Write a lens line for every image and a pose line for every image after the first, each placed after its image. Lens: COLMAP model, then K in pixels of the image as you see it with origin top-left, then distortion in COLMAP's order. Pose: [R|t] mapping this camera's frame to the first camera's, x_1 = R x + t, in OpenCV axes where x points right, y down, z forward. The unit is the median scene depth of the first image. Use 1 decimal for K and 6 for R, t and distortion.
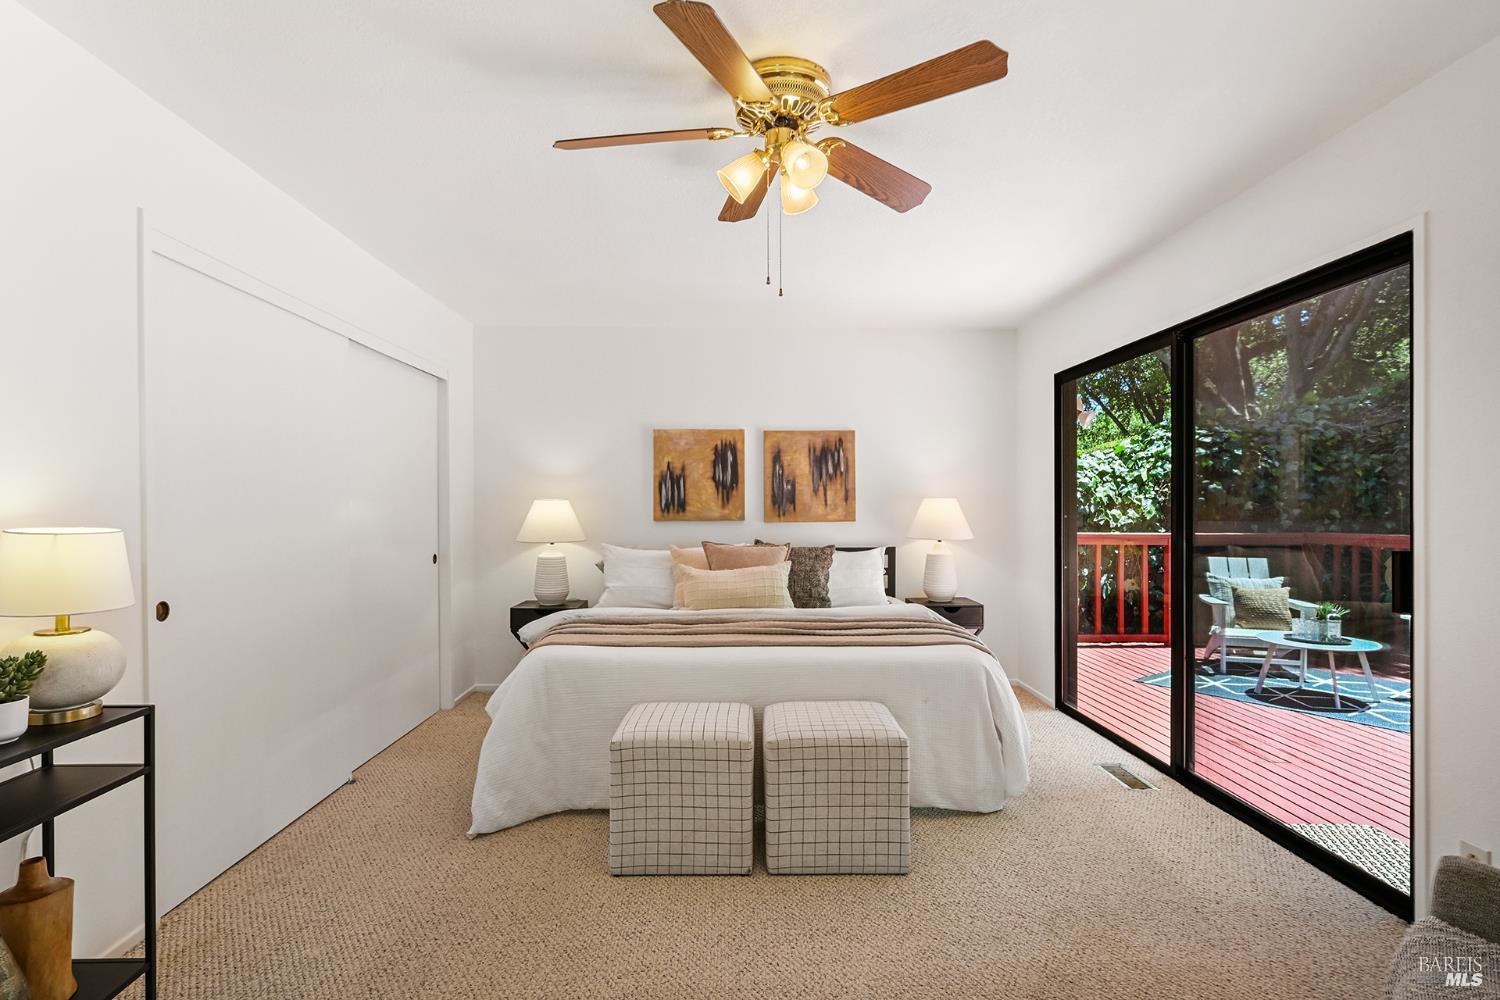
lens RADIAL K [[755.0, 0, 757.1], [0, 755.0, 503.1], [0, 0, 1]] dist [0.001216, -0.001926]
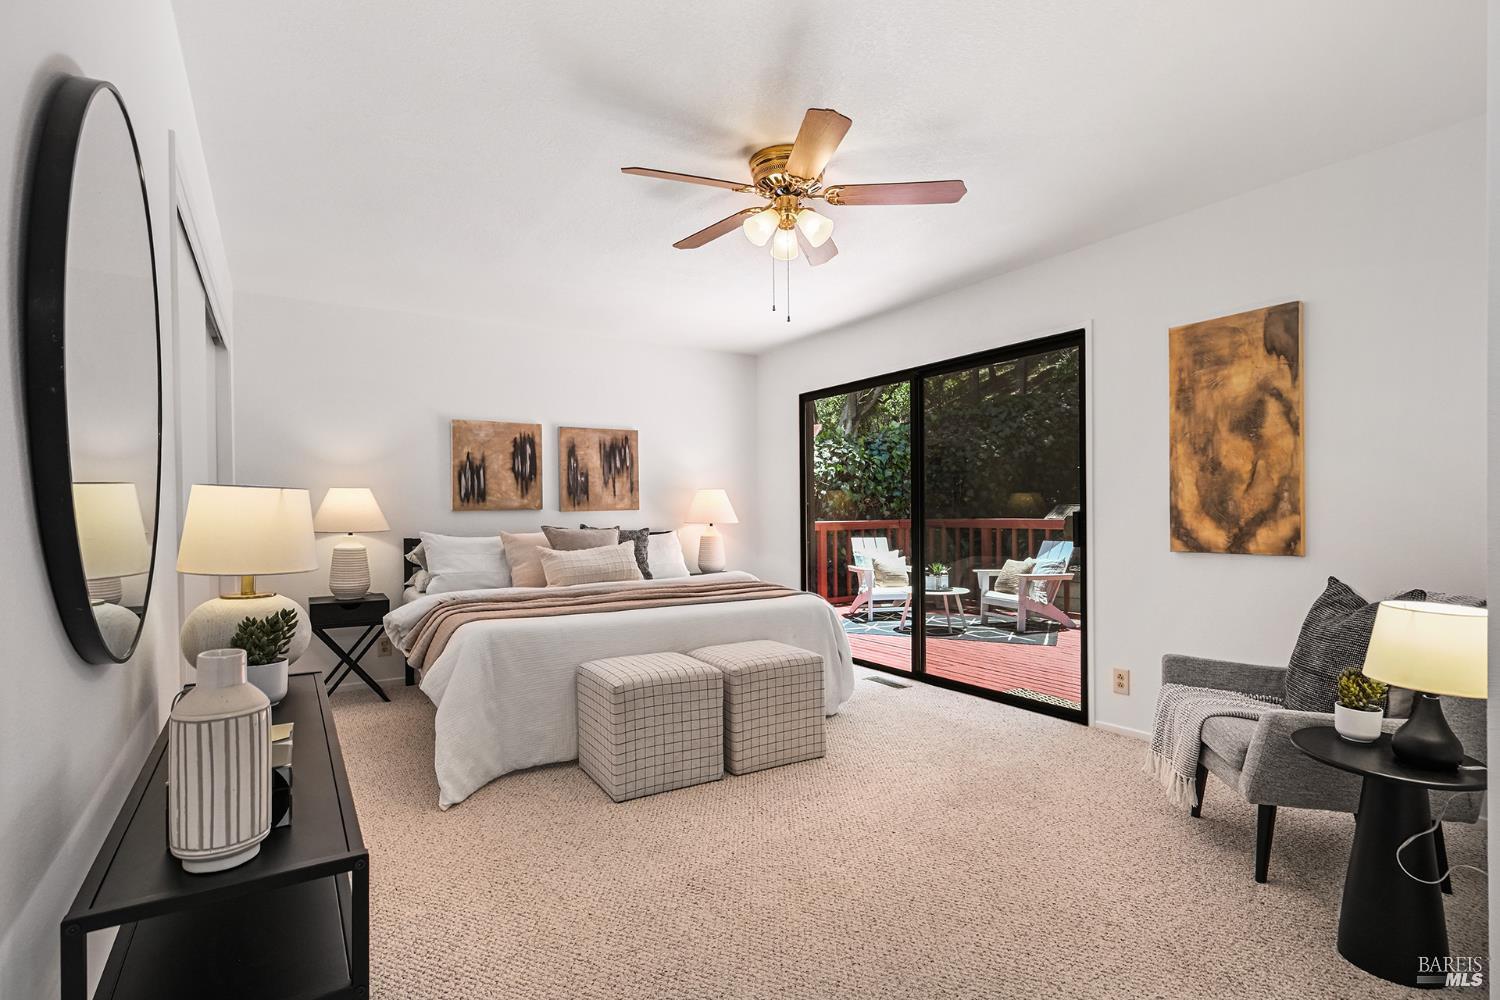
lens RADIAL K [[715.7, 0, 750.4], [0, 715.7, 506.4], [0, 0, 1]] dist [0.000236, -0.000963]
pose [[0.867961, -0.004741, 0.496610, -0.291857], [0.005671, 0.999984, -0.000365, 0.022554], [-0.496600, 0.003133, 0.867974, -0.026355]]
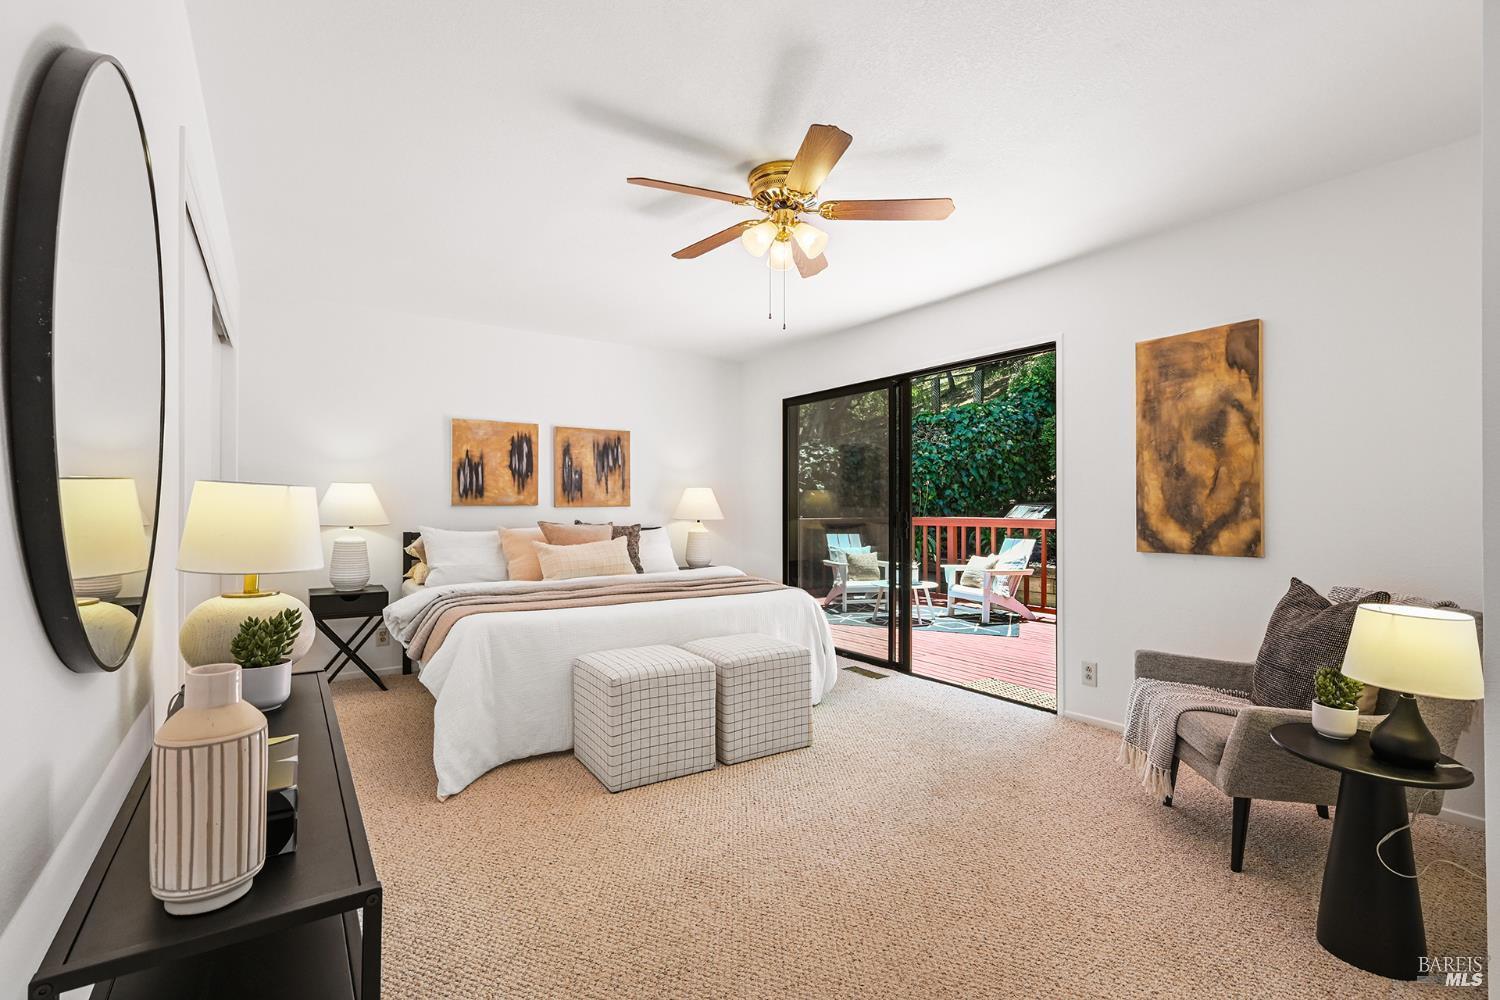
lens RADIAL K [[664.9, 0, 748.3], [0, 664.9, 493.3], [0, 0, 1]] dist [-0.000158, -0.000029]
pose [[0.851835, 0.011473, 0.523684, -0.295230], [-0.004369, 0.999881, -0.014799, 0.020191], [-0.523791, 0.010318, 0.851784, -0.001509]]
